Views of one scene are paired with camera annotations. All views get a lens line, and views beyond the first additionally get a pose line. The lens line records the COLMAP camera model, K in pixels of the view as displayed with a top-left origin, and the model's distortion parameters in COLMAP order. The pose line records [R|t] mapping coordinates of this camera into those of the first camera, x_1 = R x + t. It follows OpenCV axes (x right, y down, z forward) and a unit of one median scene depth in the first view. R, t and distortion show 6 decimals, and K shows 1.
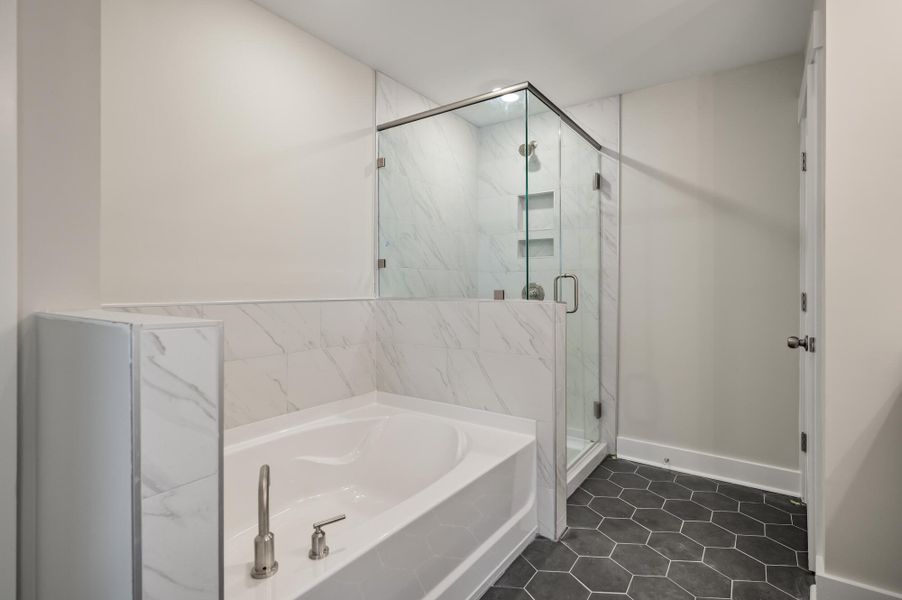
lens RADIAL K [[426.0, 0, 473.0], [0, 426.0, 284.4], [0, 0, 1]] dist [-0.006749, 0.000034]
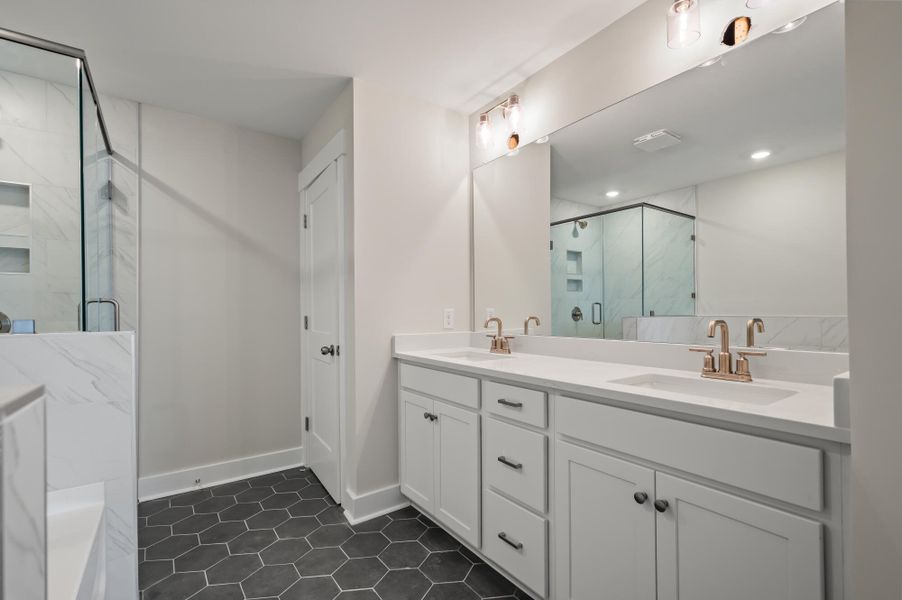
lens RADIAL K [[394.0, 0, 448.0], [0, 394.0, 302.5], [0, 0, 1]] dist [-0.001793, 0.000152]
pose [[0.360671, 0.012586, 0.932608, -0.215722], [0.003021, 0.999888, -0.014663, -0.002975], [-0.932688, 0.008106, 0.360592, 0.086162]]
